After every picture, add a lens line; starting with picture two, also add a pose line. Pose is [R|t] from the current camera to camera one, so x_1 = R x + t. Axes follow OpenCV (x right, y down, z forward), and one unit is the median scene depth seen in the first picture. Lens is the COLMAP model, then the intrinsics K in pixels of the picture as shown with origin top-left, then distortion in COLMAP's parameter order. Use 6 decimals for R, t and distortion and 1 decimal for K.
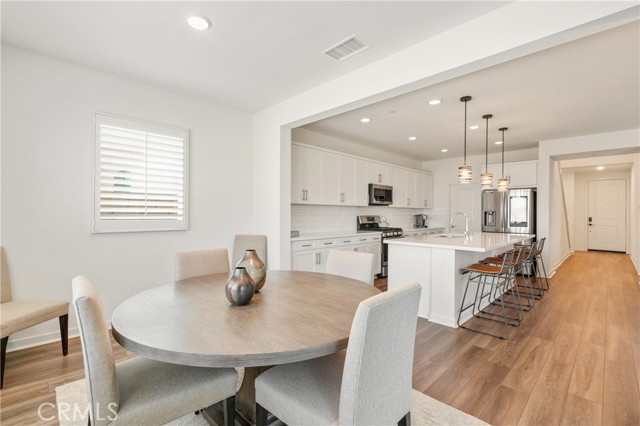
lens RADIAL K [[290.0, 0, 321.5], [0, 290.0, 210.3], [0, 0, 1]] dist [-0.001109, -0.000229]
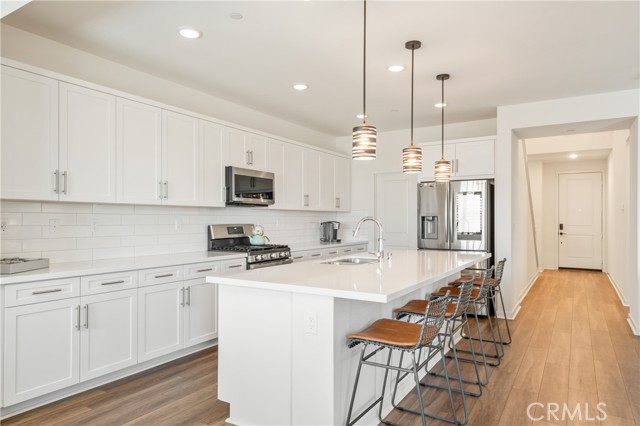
lens RADIAL K [[412.4, 0, 320.0], [0, 412.4, 213.0], [0, 0, 1]] dist [-0.001990, 0.001040]
pose [[0.974373, -0.001554, 0.224933, 0.155754], [0.003085, 0.999974, -0.006455, 0.002473], [-0.224917, 0.006984, 0.974353, 0.191558]]
